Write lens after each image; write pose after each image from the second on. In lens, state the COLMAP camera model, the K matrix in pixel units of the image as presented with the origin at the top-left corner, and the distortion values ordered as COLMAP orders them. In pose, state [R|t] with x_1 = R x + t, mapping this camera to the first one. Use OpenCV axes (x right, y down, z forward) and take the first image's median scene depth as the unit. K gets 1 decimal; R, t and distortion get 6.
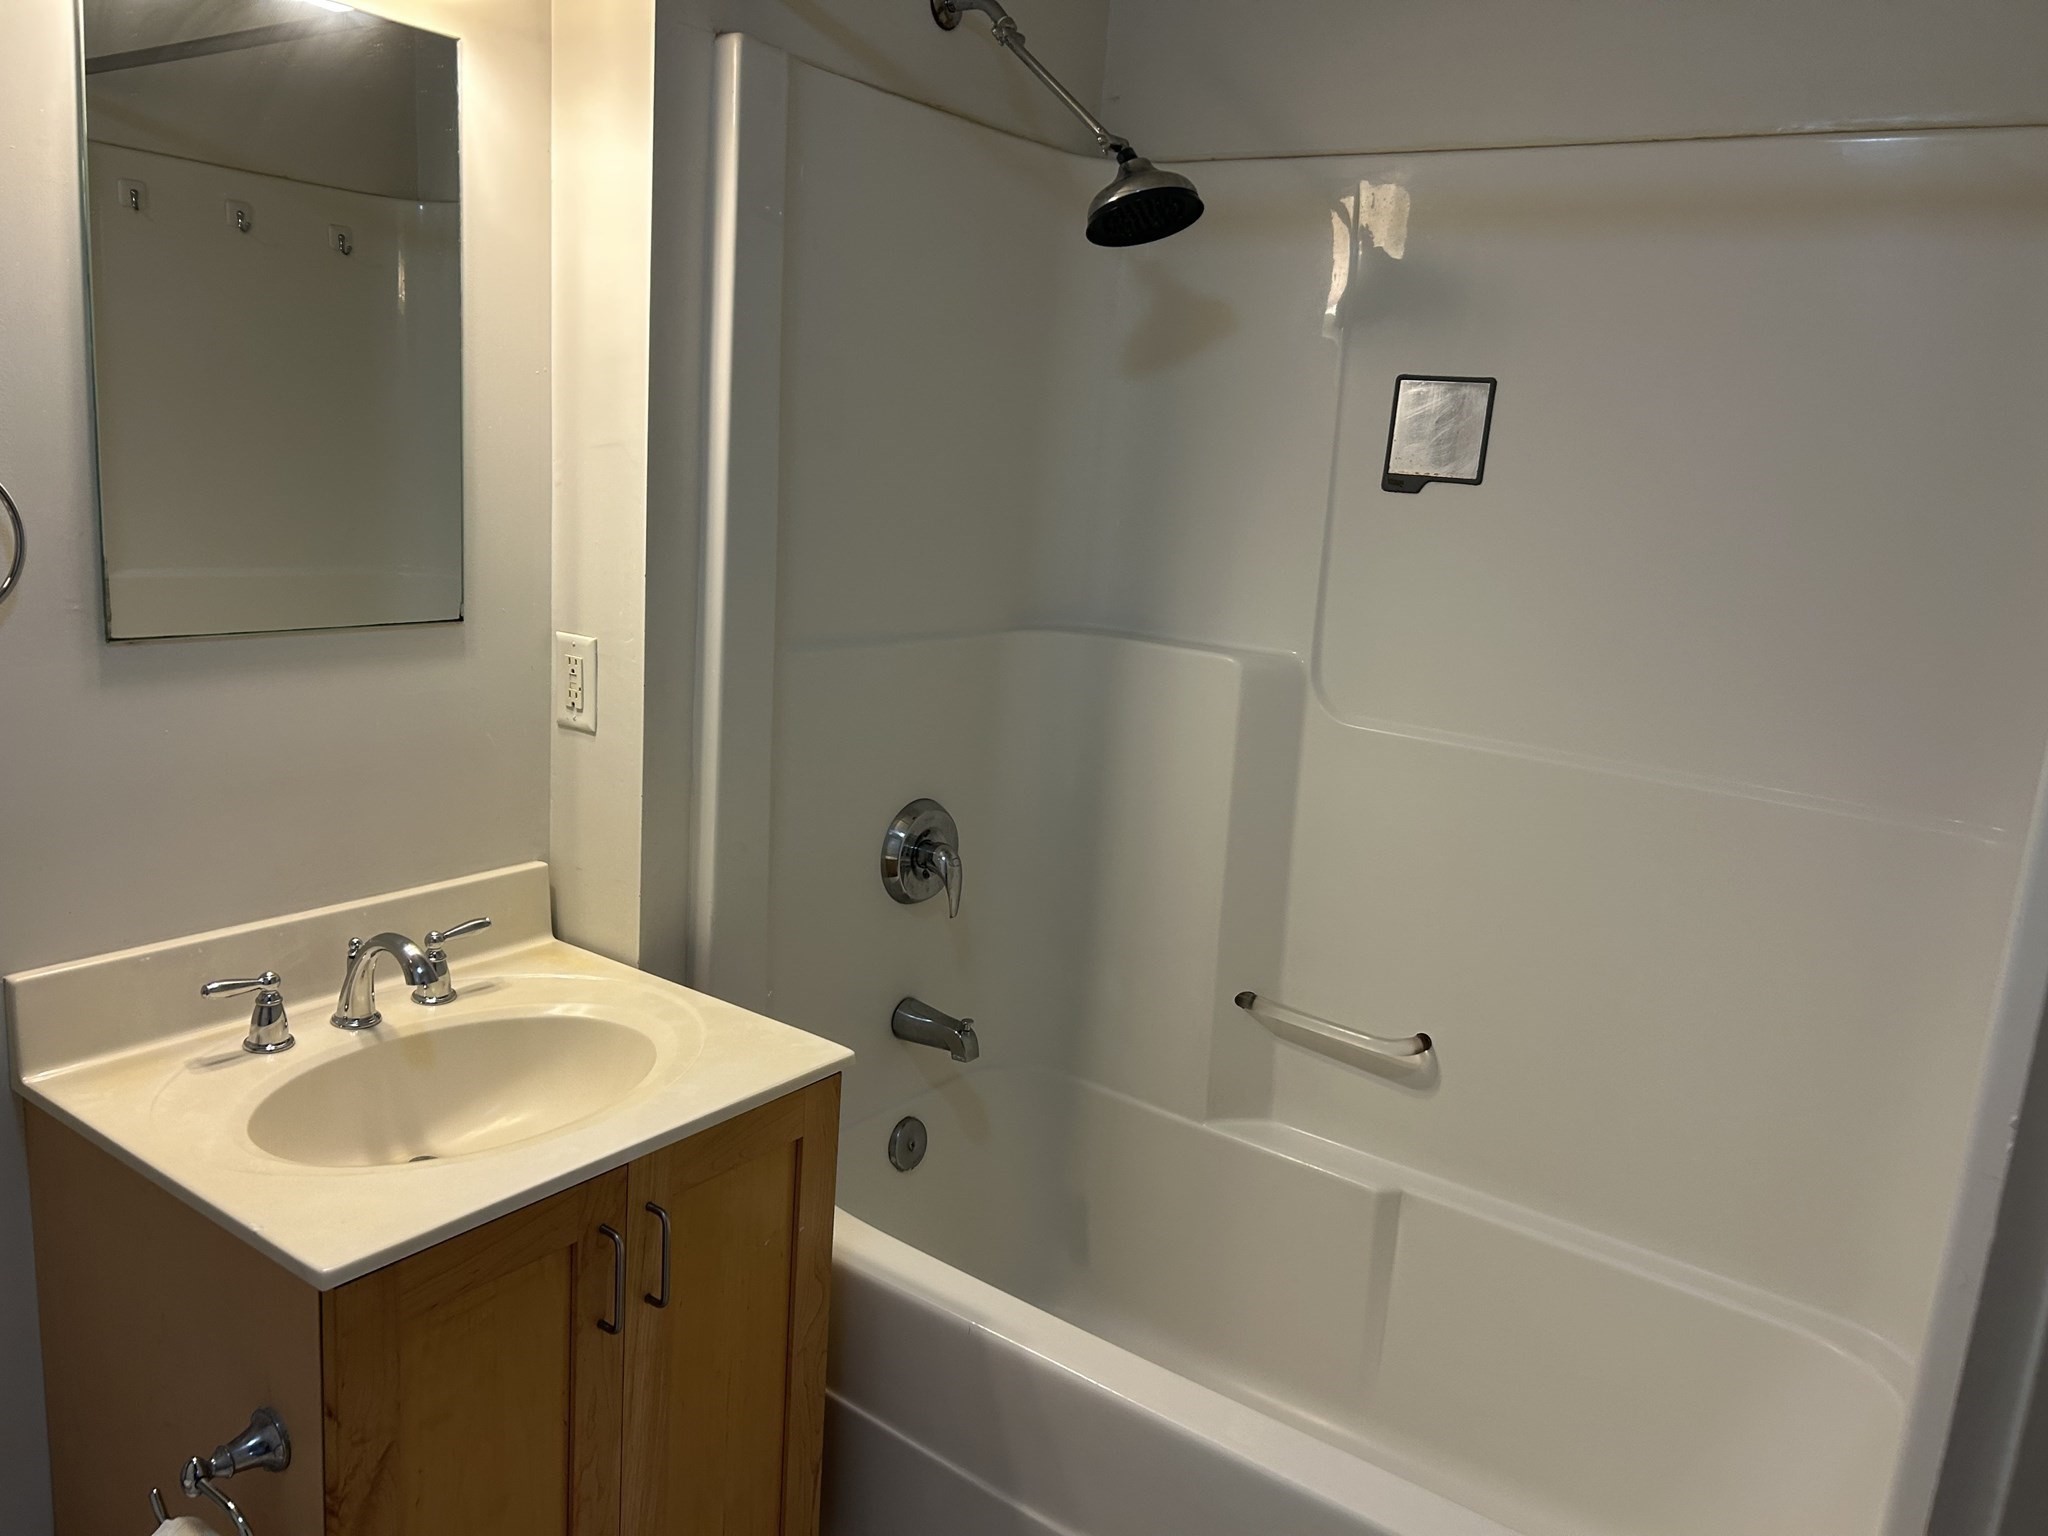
lens RADIAL K [[1555.5, 0, 1024.0], [0, 1555.5, 768.0], [0, 0, 1]] dist [0.022304, -0.004067]
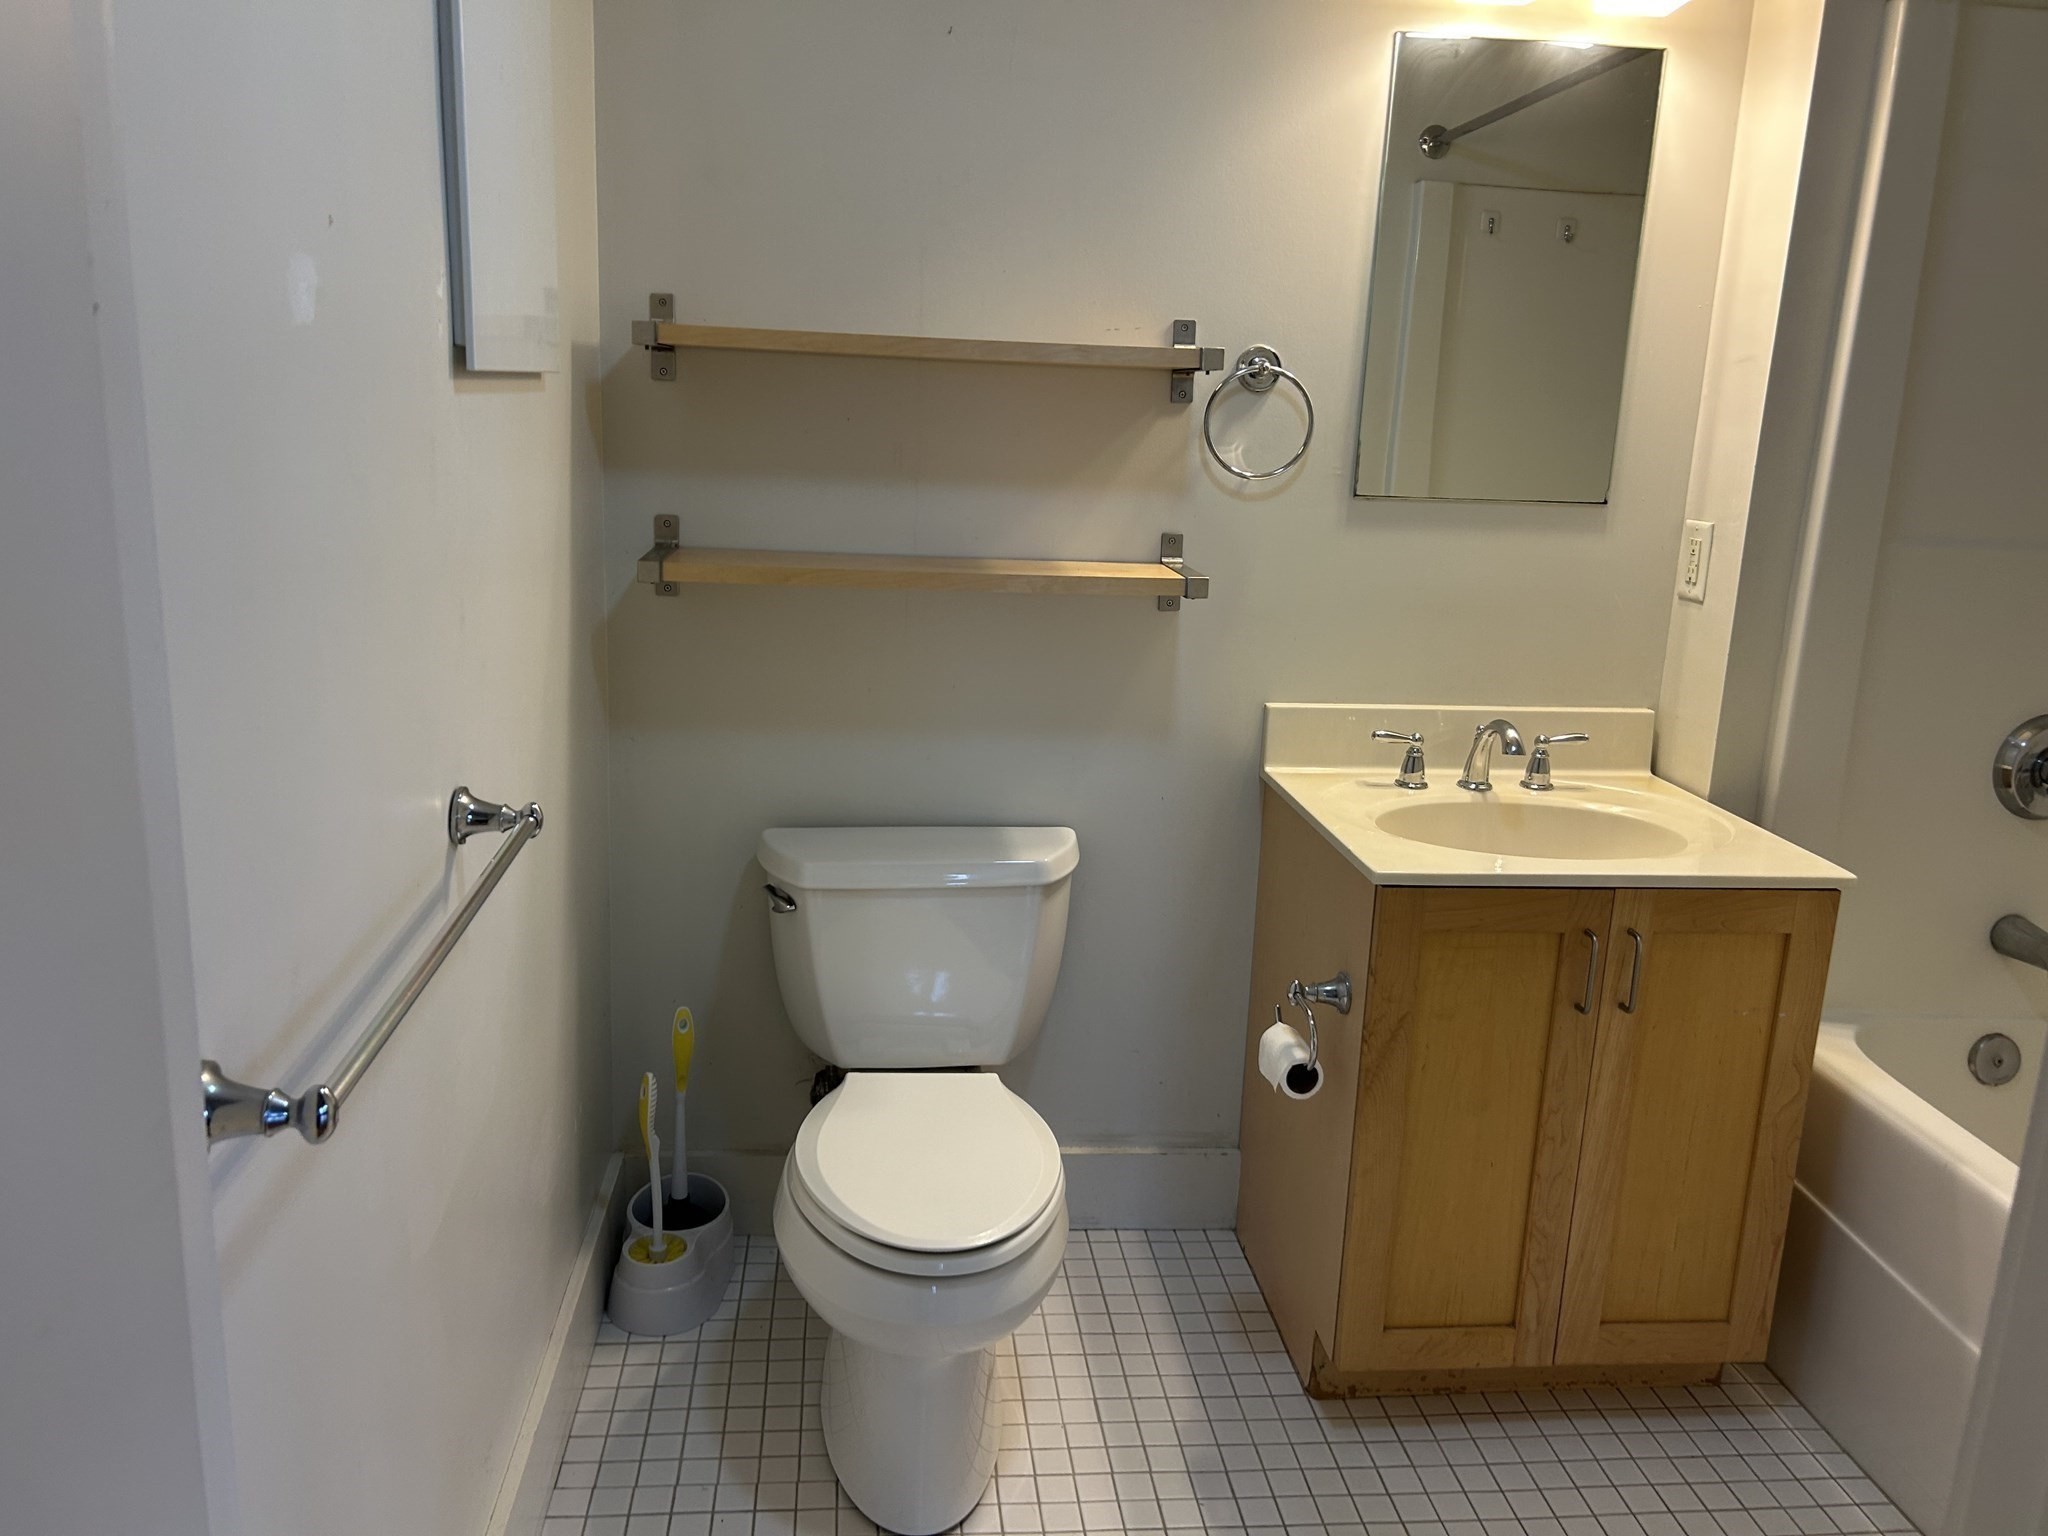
lens RADIAL K [[1551.8, 0, 1024.0], [0, 1551.8, 768.0], [0, 0, 1]] dist [-0.008131, -0.008205]
pose [[0.671719, 0.128467, -0.729582, 0.286822], [-0.141833, 0.988932, 0.043551, 0.138352], [0.727102, 0.074225, 0.682506, -0.206851]]
